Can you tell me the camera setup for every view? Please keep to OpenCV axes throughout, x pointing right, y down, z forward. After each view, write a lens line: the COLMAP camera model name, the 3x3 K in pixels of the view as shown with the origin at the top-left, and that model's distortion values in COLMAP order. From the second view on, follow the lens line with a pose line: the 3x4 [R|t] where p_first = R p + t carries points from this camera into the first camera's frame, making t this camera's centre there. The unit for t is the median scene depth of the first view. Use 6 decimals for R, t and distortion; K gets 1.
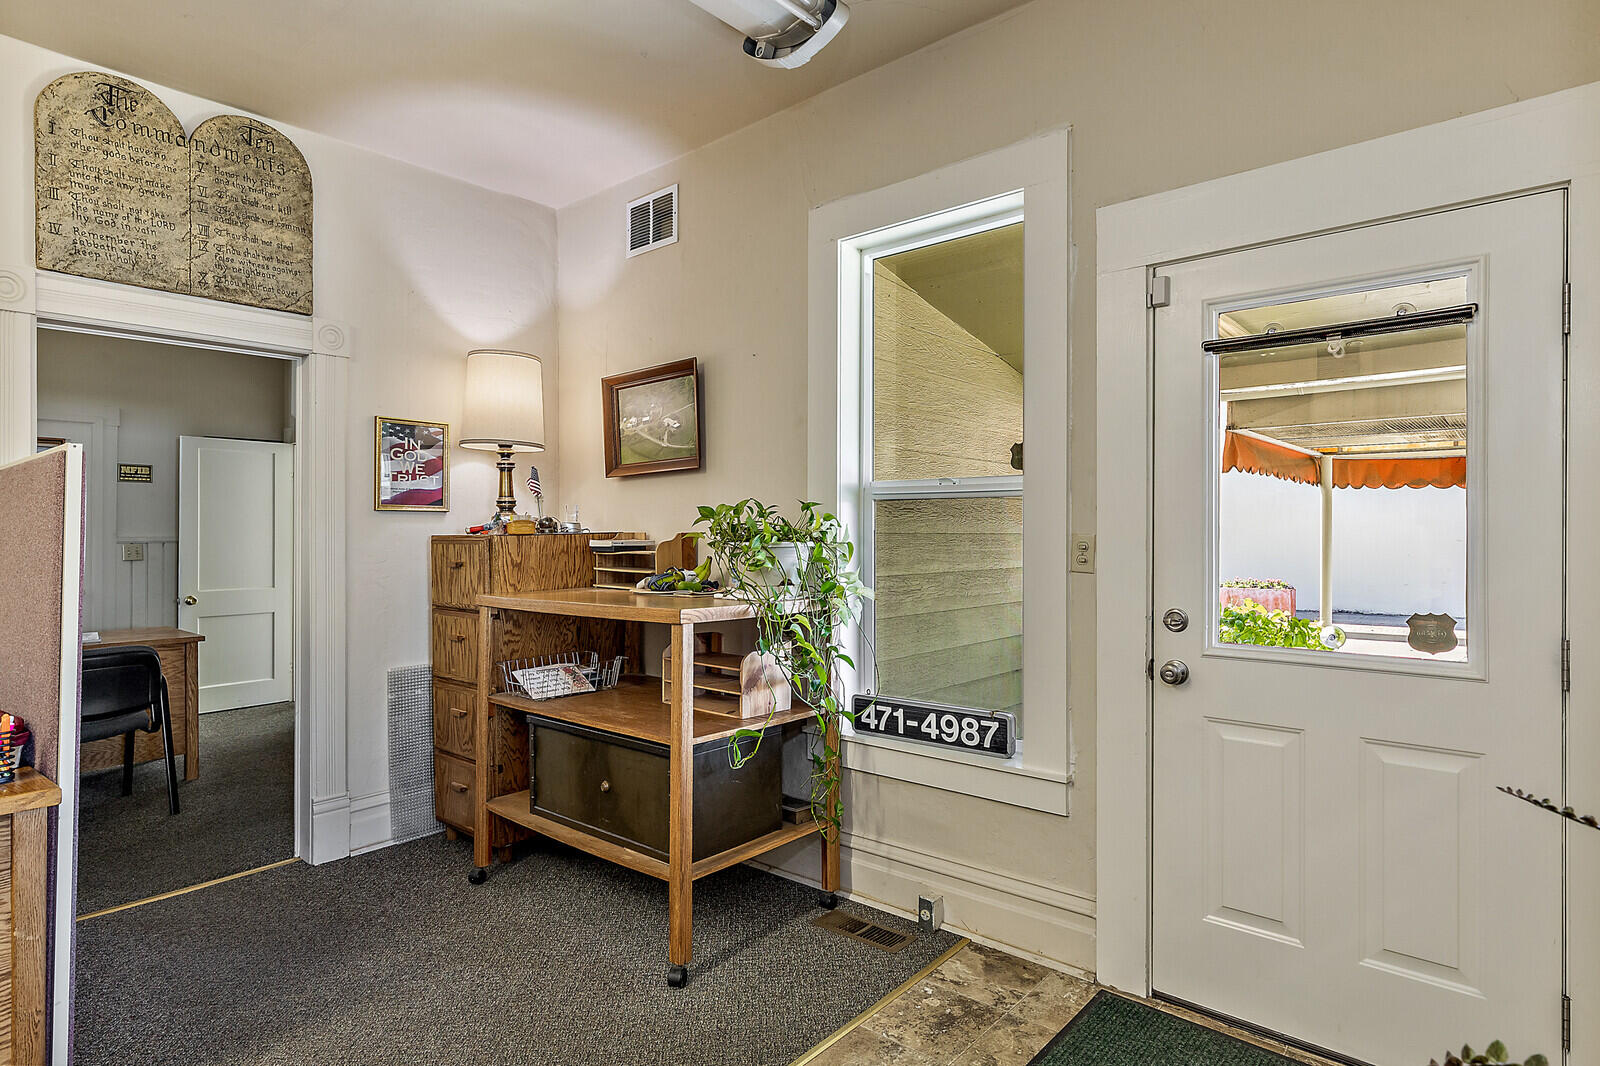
lens RADIAL K [[860.1, 0, 795.7], [0, 860.1, 530.4], [0, 0, 1]] dist [-0.002243, 0.002017]
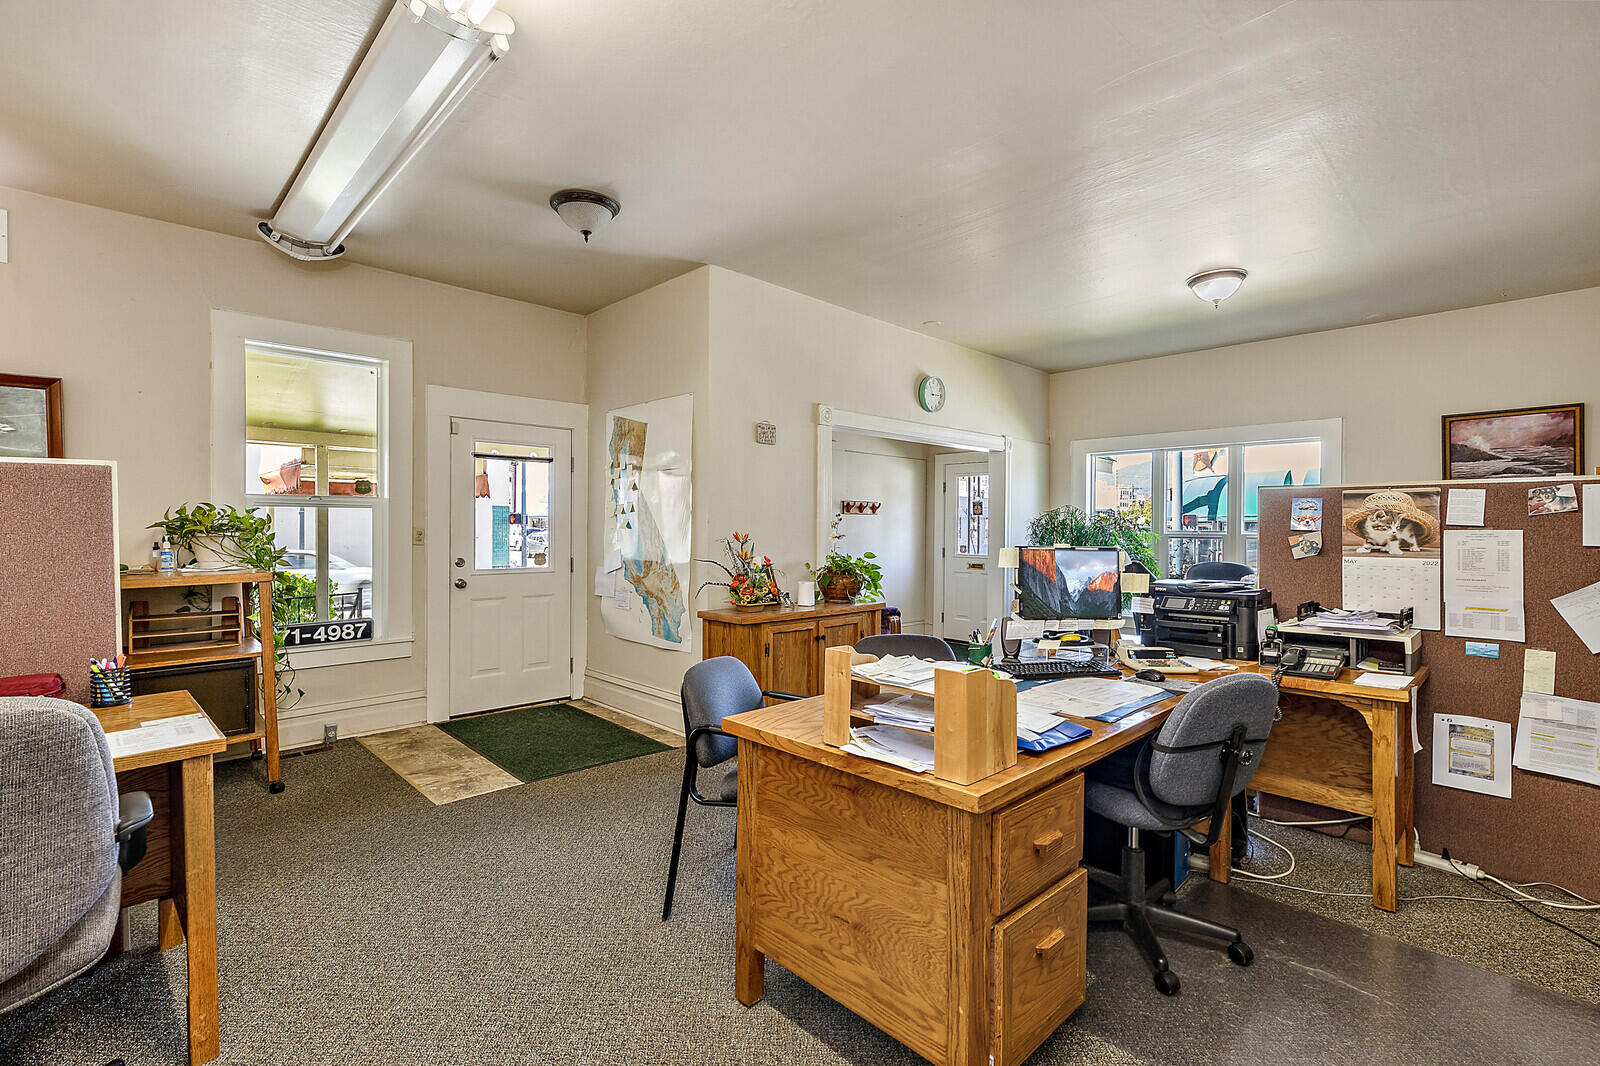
lens RADIAL K [[724.3, 0, 798.7], [0, 724.3, 529.5], [0, 0, 1]] dist [0.010343, -0.001316]
pose [[0.097800, -0.000923, 0.995206, -1.170343], [-0.005587, 0.999983, 0.001477, 0.000487], [-0.995190, -0.005704, 0.097793, -0.132290]]
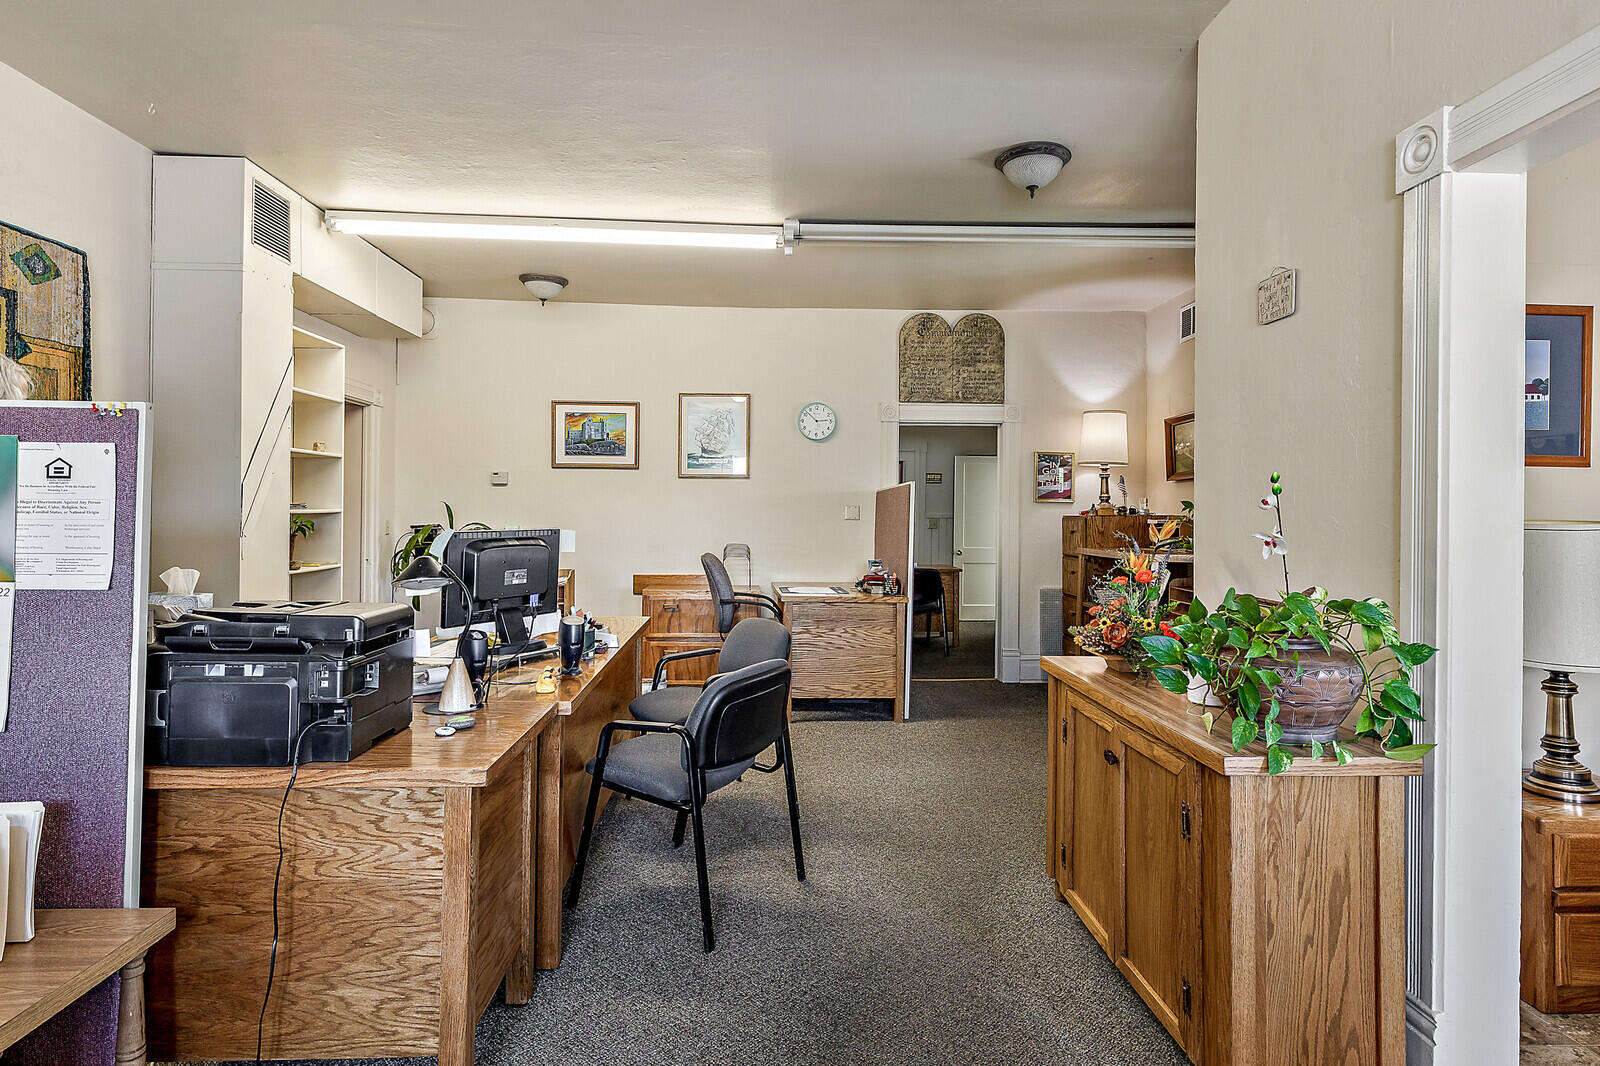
lens RADIAL K [[860.1, 0, 798.7], [0, 860.1, 503.6], [0, 0, 1]] dist [-0.002243, 0.002017]
pose [[0.684964, 0.001534, -0.728576, 0.610933], [-0.010175, 0.999920, -0.007461, -0.000571], [0.728506, 0.012524, 0.684925, -0.765759]]
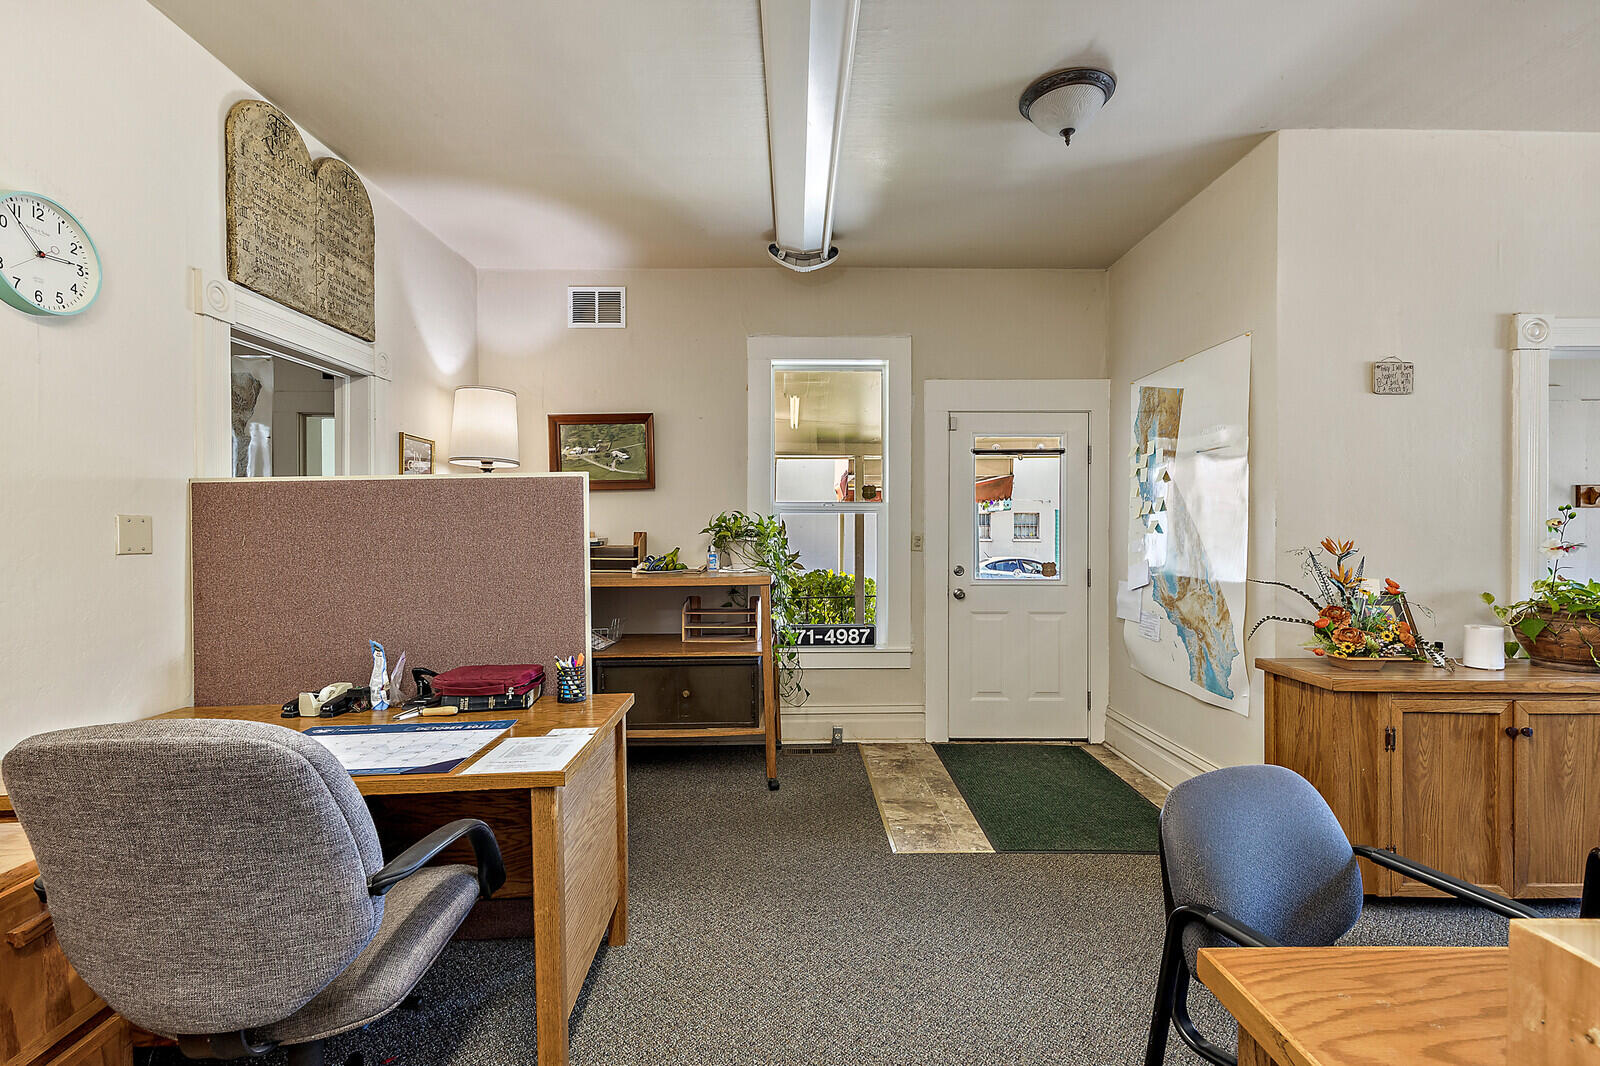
lens RADIAL K [[724.3, 0, 801.0], [0, 724.3, 532.3], [0, 0, 1]] dist [0.010343, -0.001316]
pose [[0.751591, -0.000315, 0.659630, -0.851980], [-0.001961, 0.999994, 0.002711, -0.000834], [-0.659627, -0.003331, 0.751586, -0.117626]]
